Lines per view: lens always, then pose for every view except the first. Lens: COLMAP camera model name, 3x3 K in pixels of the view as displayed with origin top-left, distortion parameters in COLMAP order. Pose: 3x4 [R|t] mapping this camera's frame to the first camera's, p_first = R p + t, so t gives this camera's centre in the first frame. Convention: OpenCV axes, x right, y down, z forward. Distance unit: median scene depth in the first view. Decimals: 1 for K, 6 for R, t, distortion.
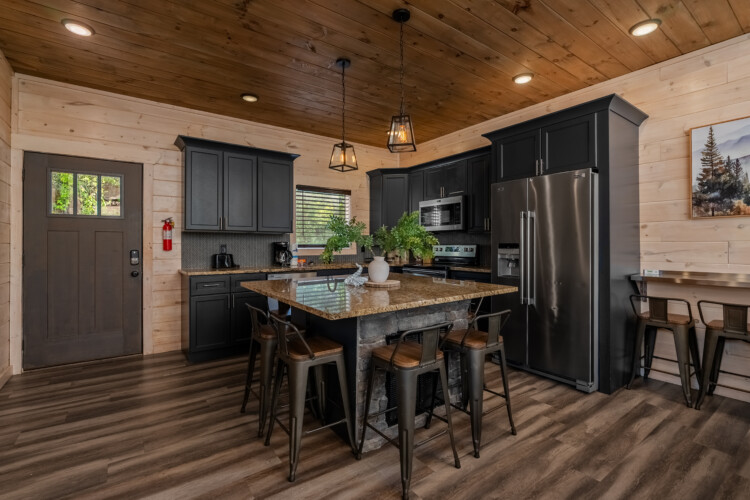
lens RADIAL K [[341.8, 0, 373.2], [0, 341.8, 244.4], [0, 0, 1]] dist [-0.001766, 0.000174]
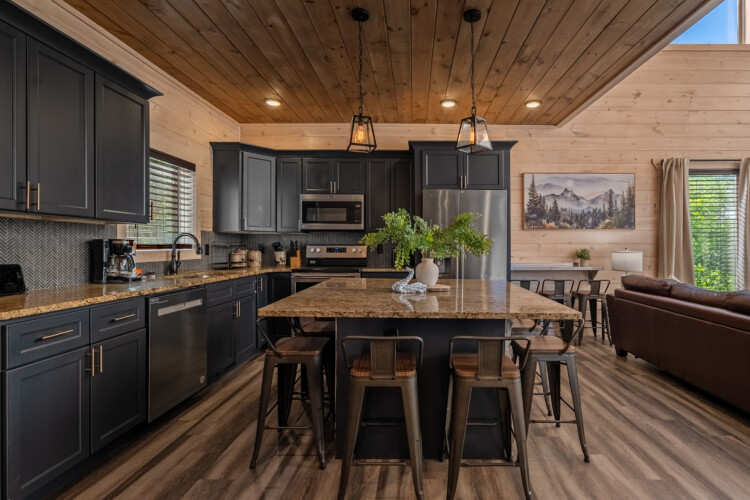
lens RADIAL K [[357.6, 0, 415.3], [0, 357.6, 245.2], [0, 0, 1]] dist [-0.005126, 0.000475]
pose [[0.584976, 0.002416, 0.811047, -0.728801], [-0.005242, 0.999986, 0.000802, -0.001006], [-0.811034, -0.004720, 0.584980, 0.441062]]
